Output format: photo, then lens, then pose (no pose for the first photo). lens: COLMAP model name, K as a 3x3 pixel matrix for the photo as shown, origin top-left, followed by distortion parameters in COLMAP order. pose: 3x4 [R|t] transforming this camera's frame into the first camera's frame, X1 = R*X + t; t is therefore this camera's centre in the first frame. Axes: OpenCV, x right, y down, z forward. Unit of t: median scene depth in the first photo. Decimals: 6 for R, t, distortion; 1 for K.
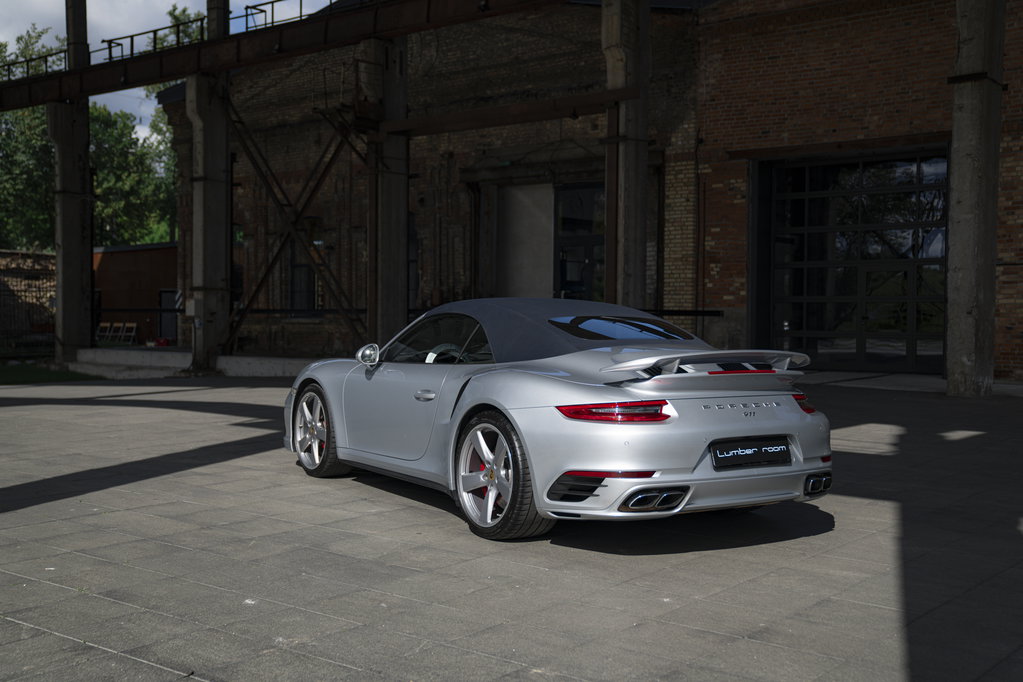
lens RADIAL K [[1159.6, 0, 511.5], [0, 1159.6, 341.0], [0, 0, 1]] dist [0.000299, 0.262896]
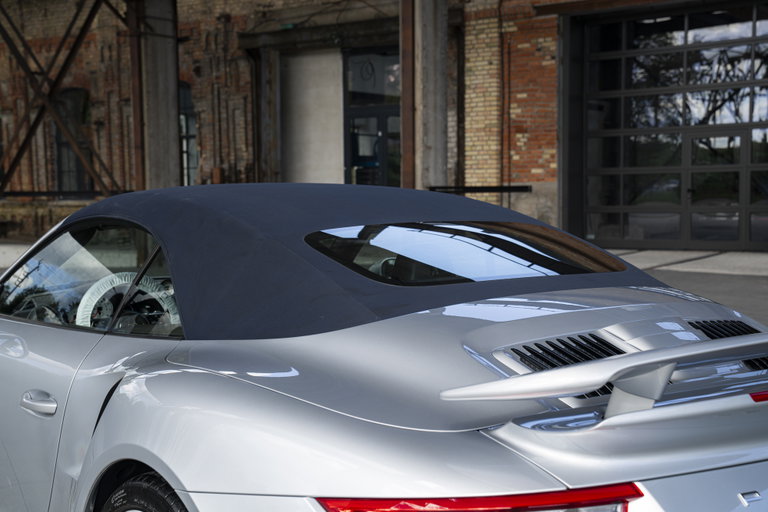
lens RADIAL K [[1114.6, 0, 384.0], [0, 1114.6, 256.0], [0, 0, 1]] dist [0.177151, 0.093575]
pose [[0.997459, -0.022884, 0.067468, 0.007250], [0.020409, 0.999101, 0.037150, -0.005935], [-0.068258, -0.035679, 0.997030, 0.131201]]
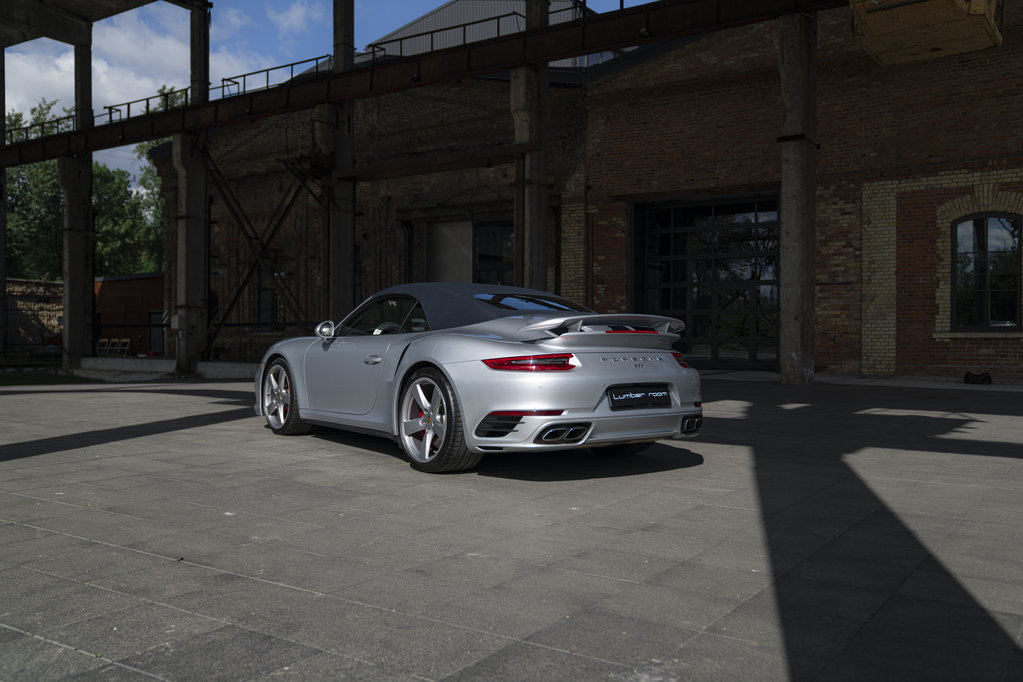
lens RADIAL K [[932.1, 0, 511.5], [0, 932.1, 341.0], [0, 0, 1]] dist [-0.077897, 0.170955]
pose [[0.996823, -0.003069, 0.079595, -0.001669], [0.004360, 0.999862, -0.016045, 0.009998], [-0.079534, 0.016341, 0.996698, 0.003927]]
